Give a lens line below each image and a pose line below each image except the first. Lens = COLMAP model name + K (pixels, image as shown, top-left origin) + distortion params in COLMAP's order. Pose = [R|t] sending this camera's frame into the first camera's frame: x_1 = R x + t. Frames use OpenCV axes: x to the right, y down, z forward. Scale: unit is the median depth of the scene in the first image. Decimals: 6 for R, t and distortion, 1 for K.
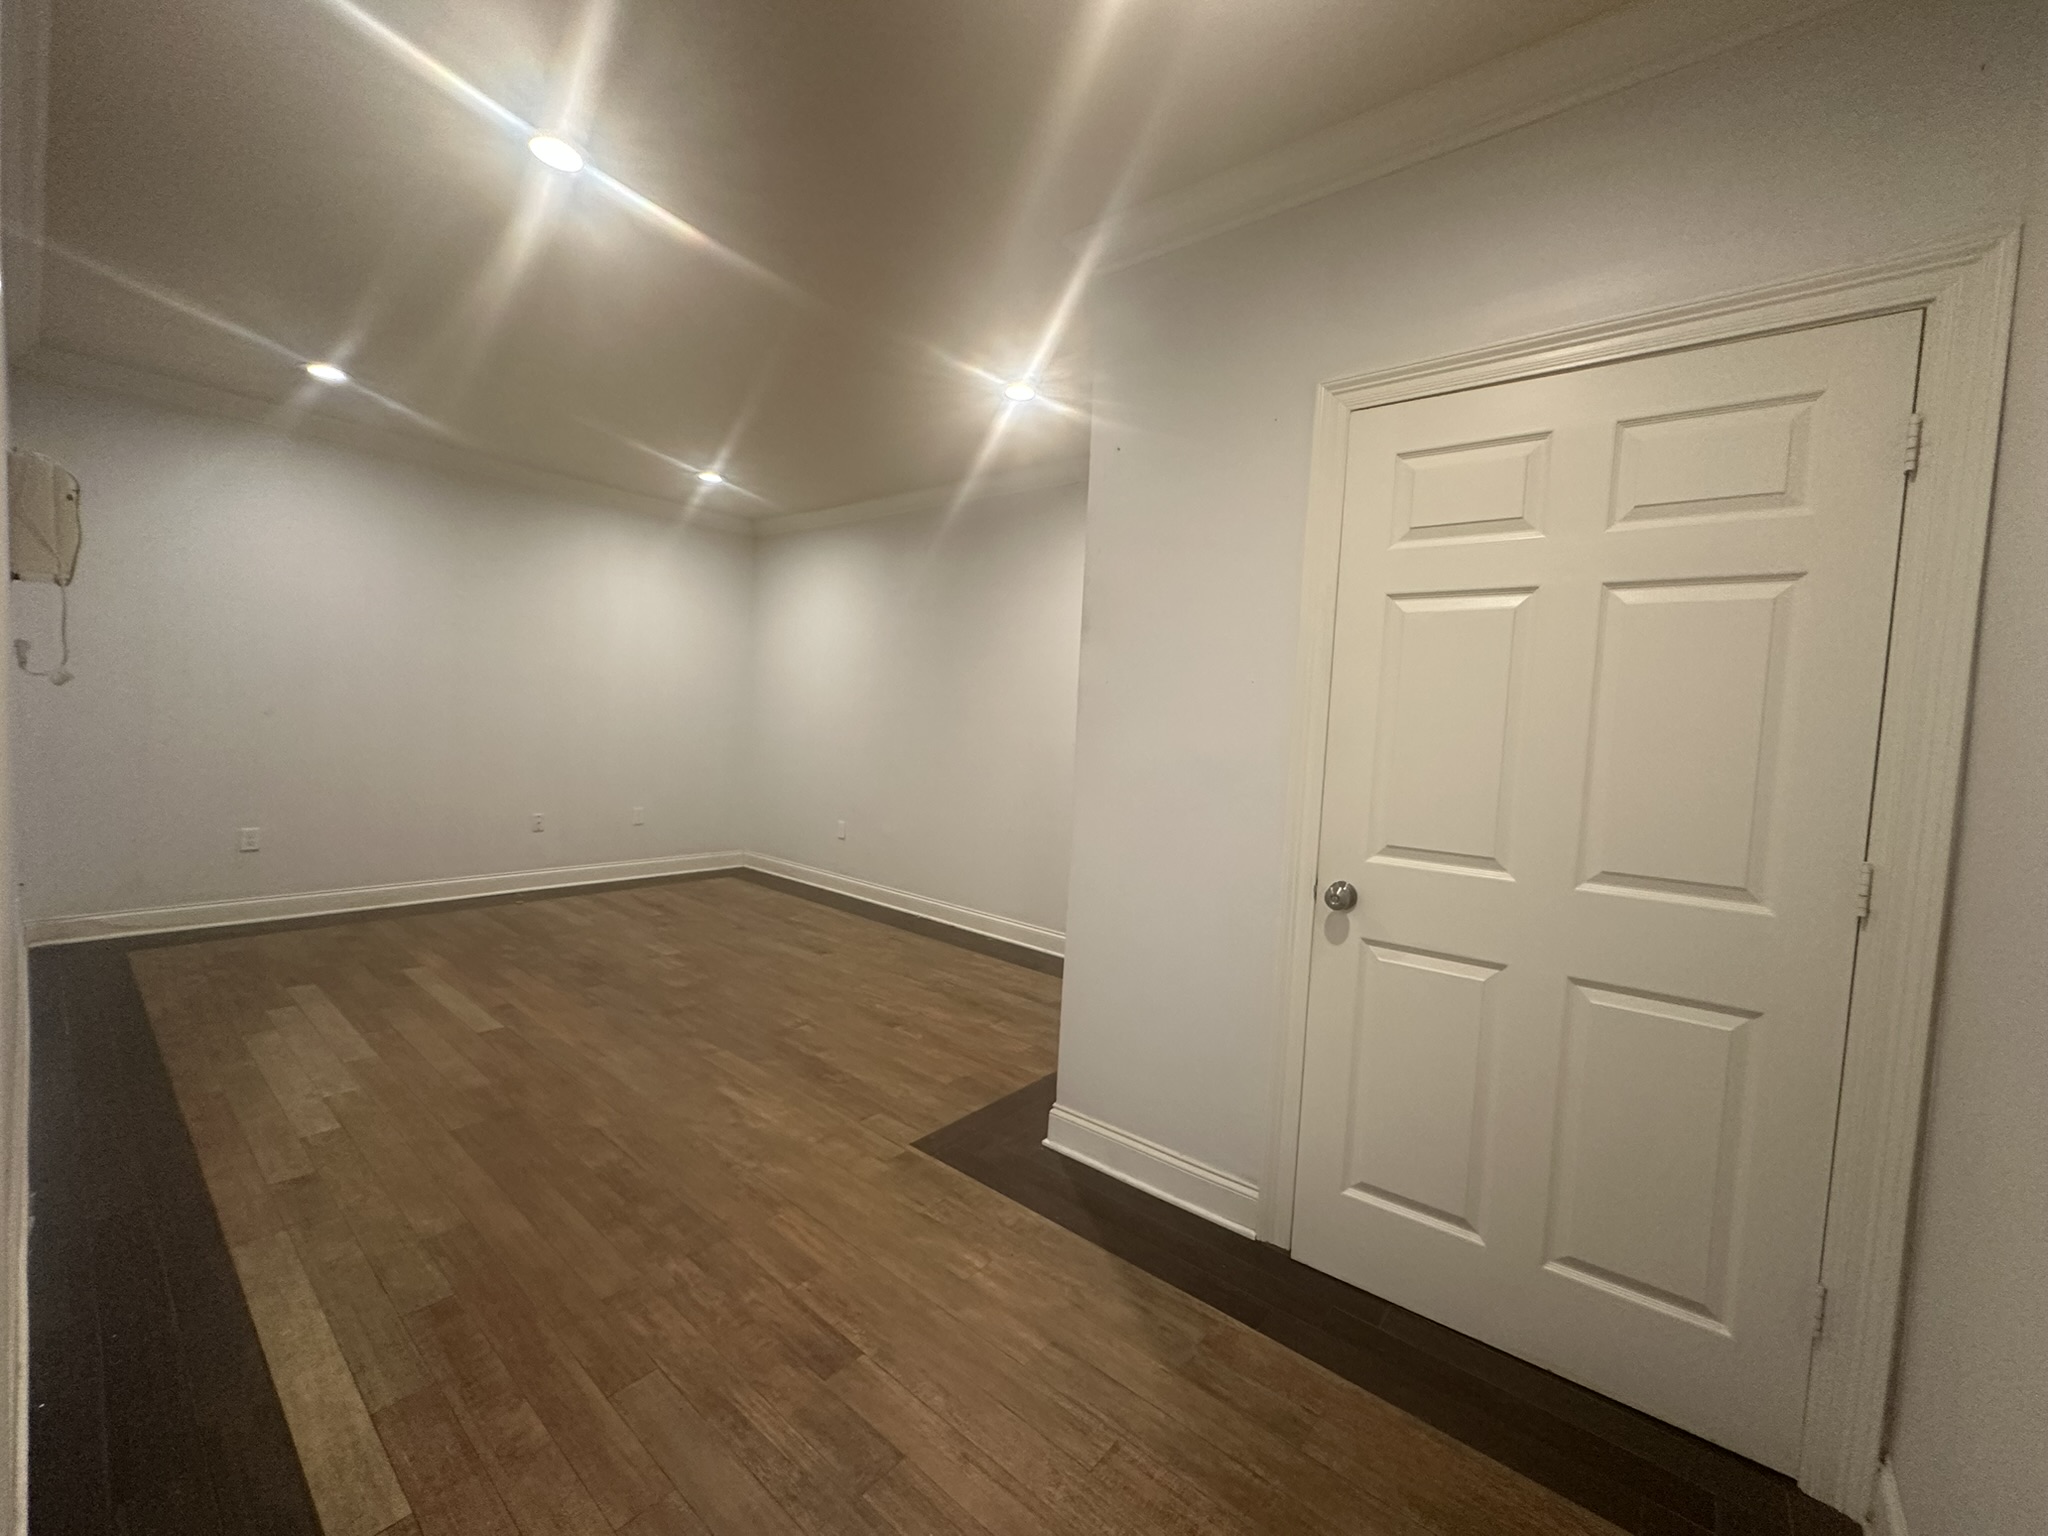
lens RADIAL K [[809.4, 0, 1031.4], [0, 809.4, 763.3], [0, 0, 1]] dist [0.000643, 0.000231]
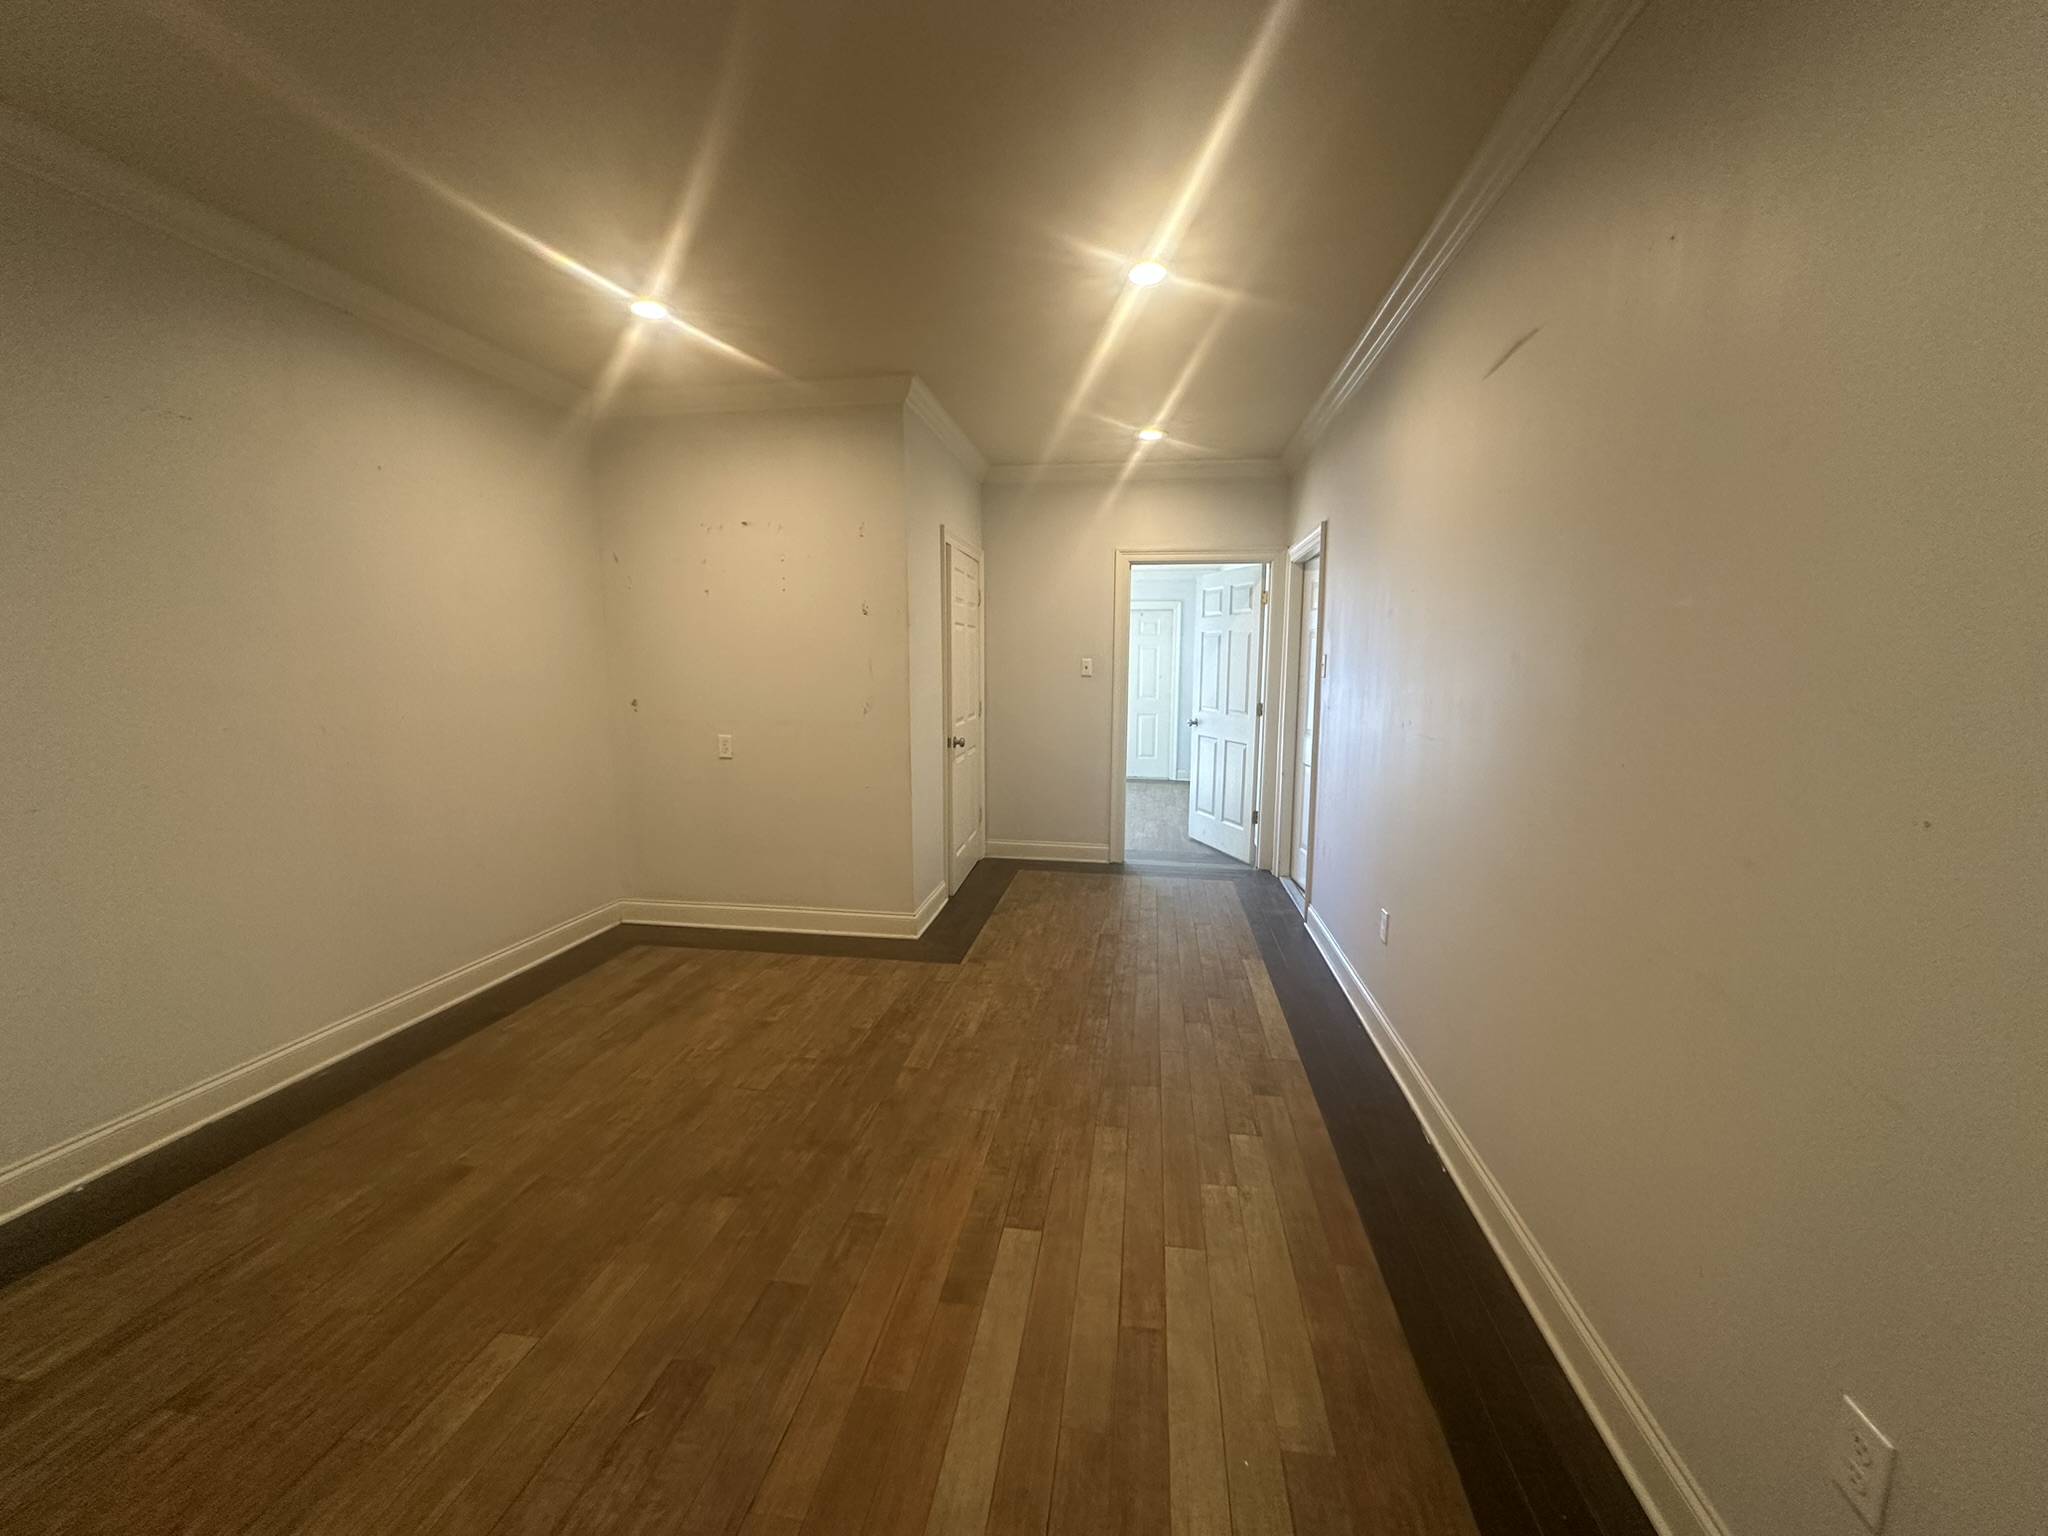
lens RADIAL K [[809.4, 0, 1031.4], [0, 809.4, 763.3], [0, 0, 1]] dist [0.000643, 0.000231]
pose [[-0.505864, -0.162348, 0.847198, -1.150311], [0.015268, 0.980291, 0.196969, -0.155742], [-0.862478, 0.112574, -0.493415, 1.266764]]
